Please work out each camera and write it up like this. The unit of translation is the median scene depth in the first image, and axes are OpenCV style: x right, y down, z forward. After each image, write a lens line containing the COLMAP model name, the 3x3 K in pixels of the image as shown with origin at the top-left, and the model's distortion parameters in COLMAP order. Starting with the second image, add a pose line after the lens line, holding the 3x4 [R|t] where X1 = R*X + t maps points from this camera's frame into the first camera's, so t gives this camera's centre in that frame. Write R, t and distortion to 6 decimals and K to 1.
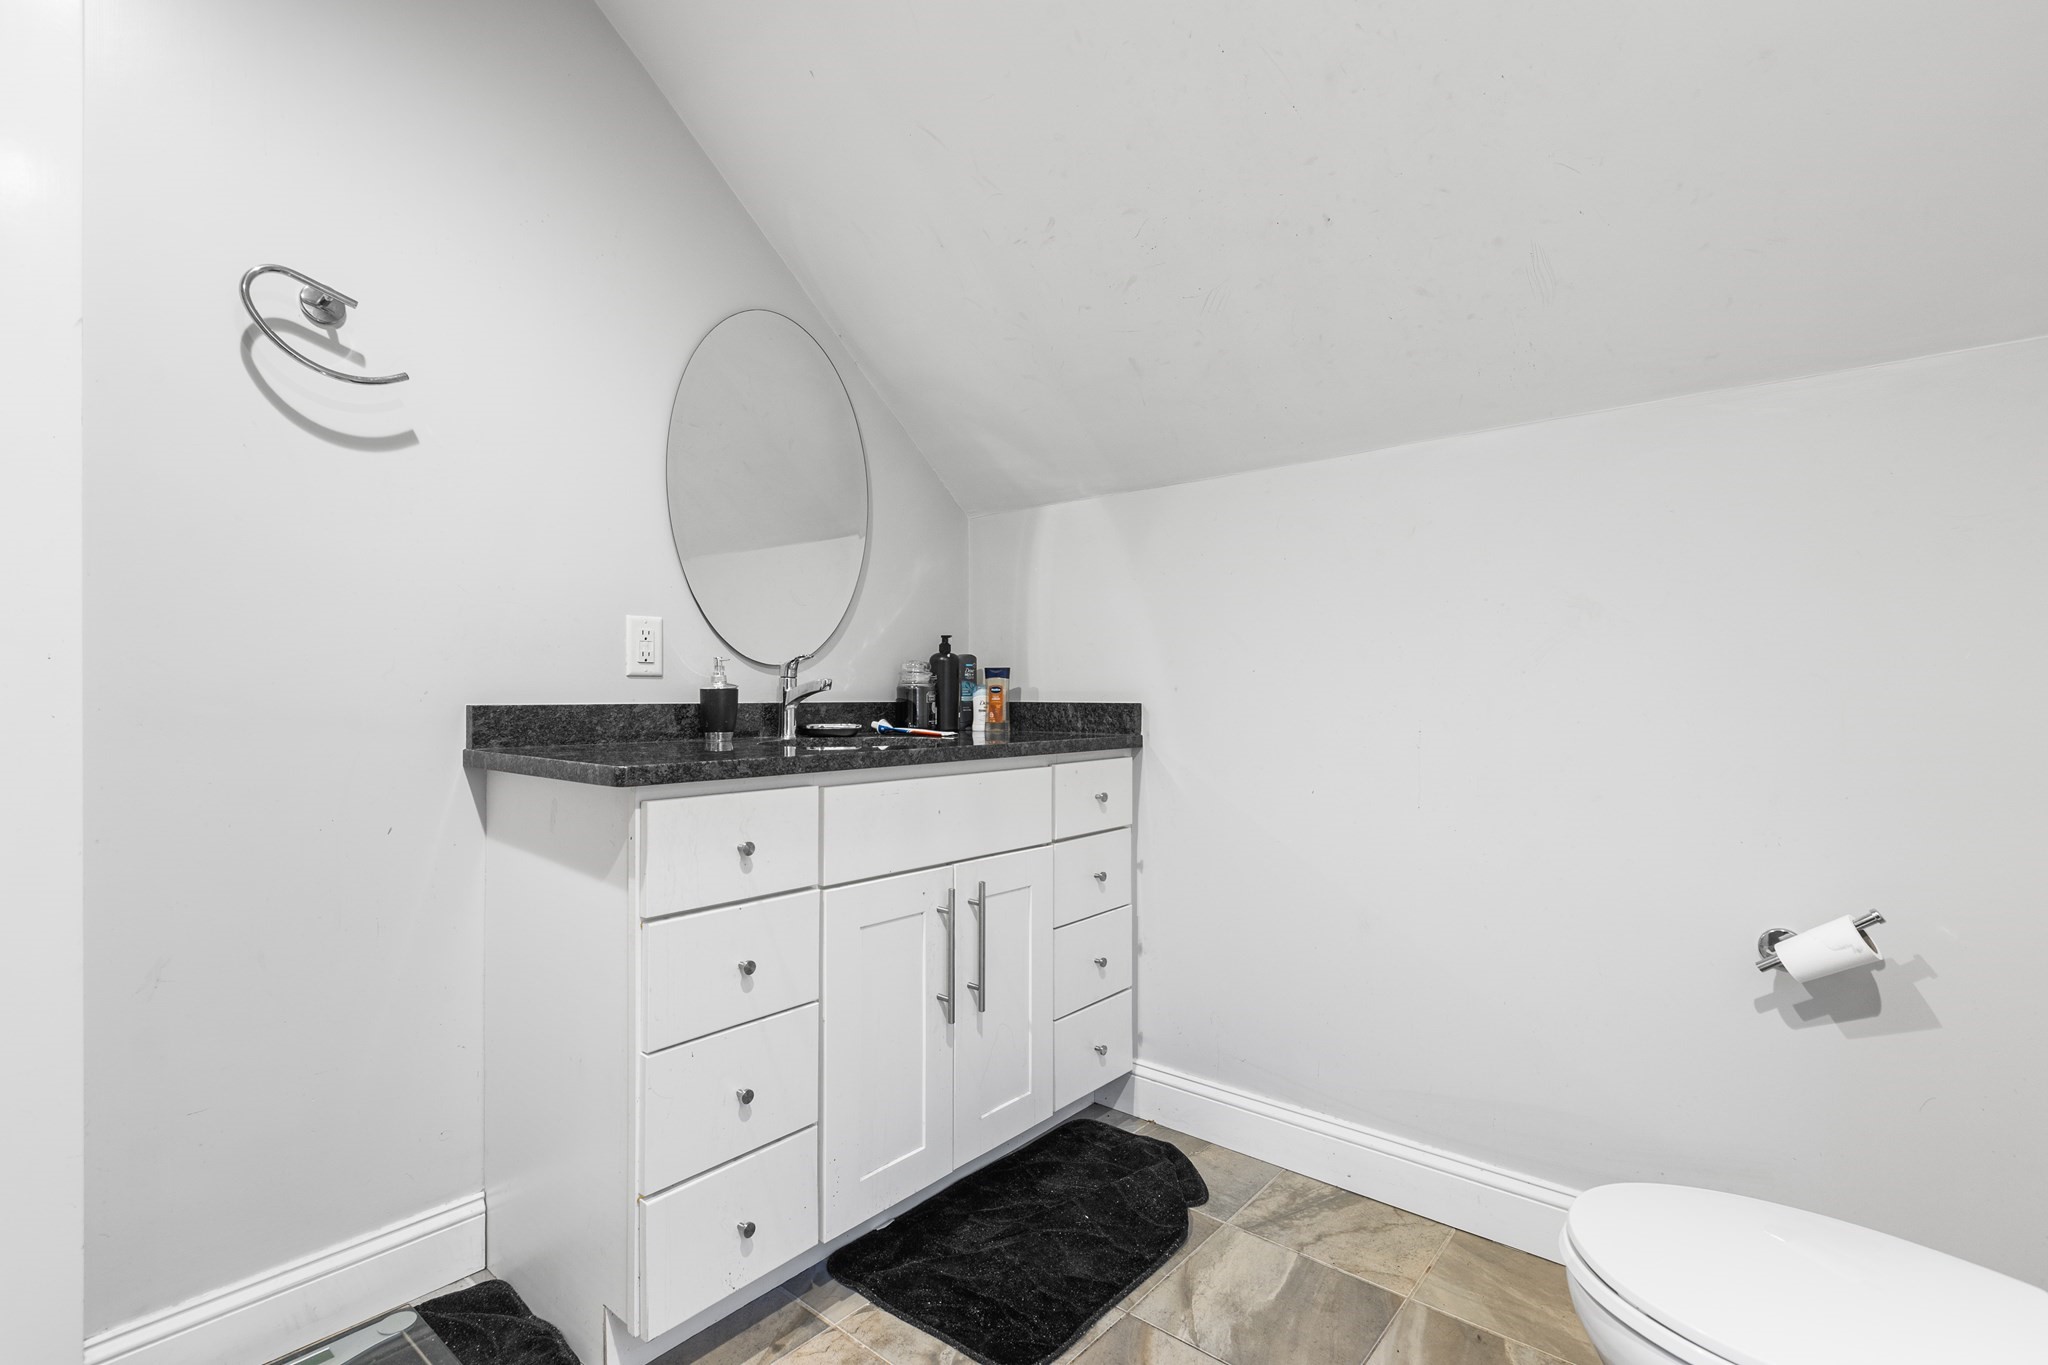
lens RADIAL K [[934.5, 0, 1022.5], [0, 934.5, 690.1], [0, 0, 1]] dist [0.003476, 0.000217]
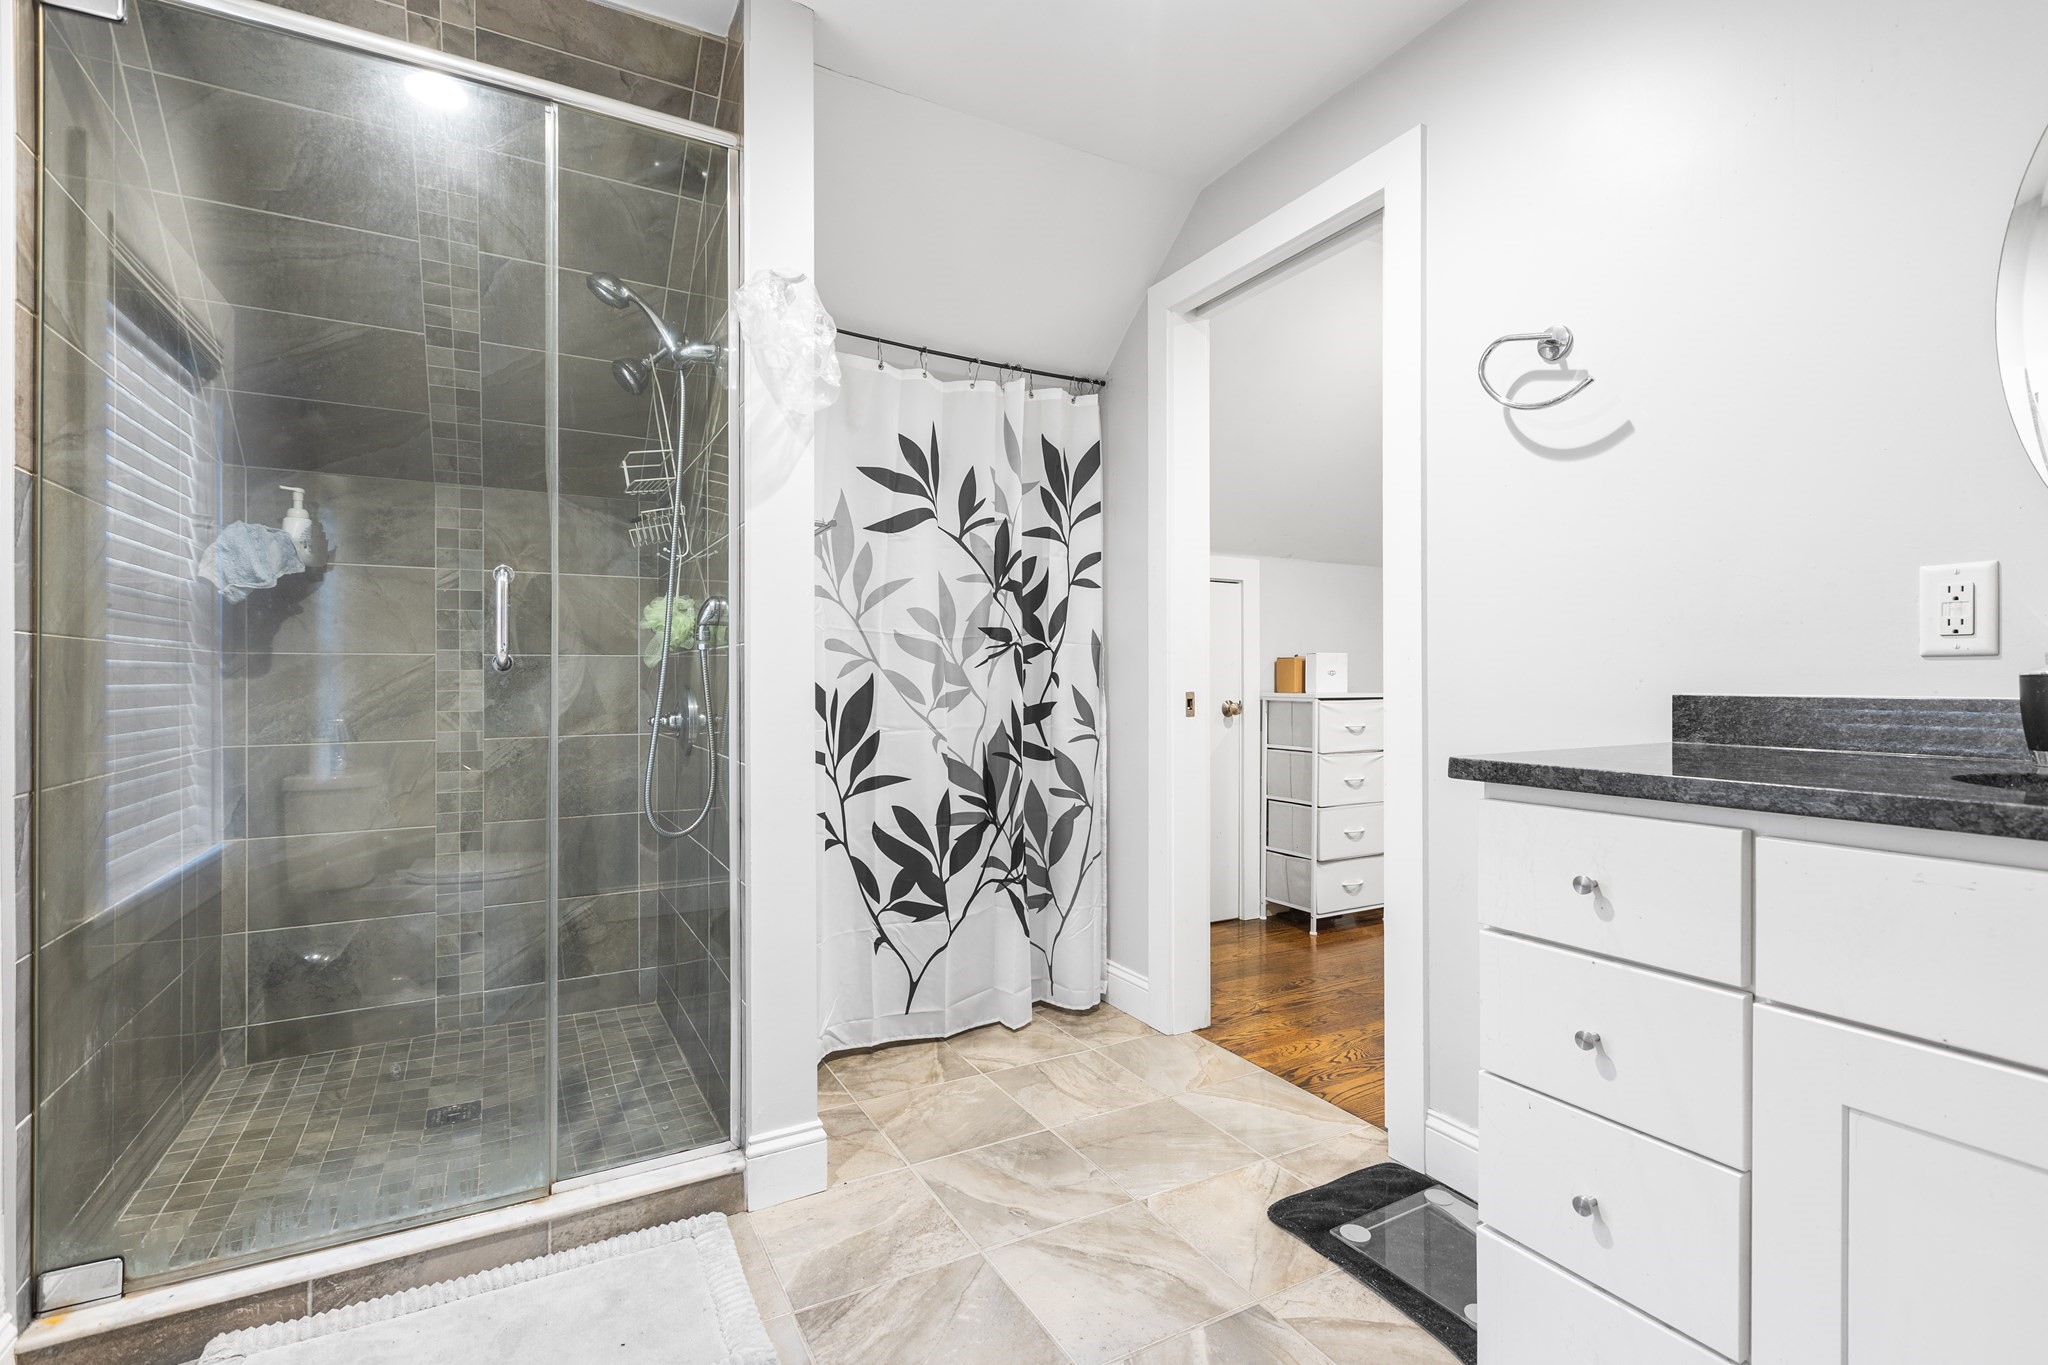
lens RADIAL K [[934.5, 0, 1029.4], [0, 934.5, 675.7], [0, 0, 1]] dist [0.003476, 0.000217]
pose [[-0.350978, -0.003273, -0.936378, 0.503429], [0.005562, 0.999969, -0.005580, -0.000808], [0.936367, -0.007167, -0.350949, 0.723488]]
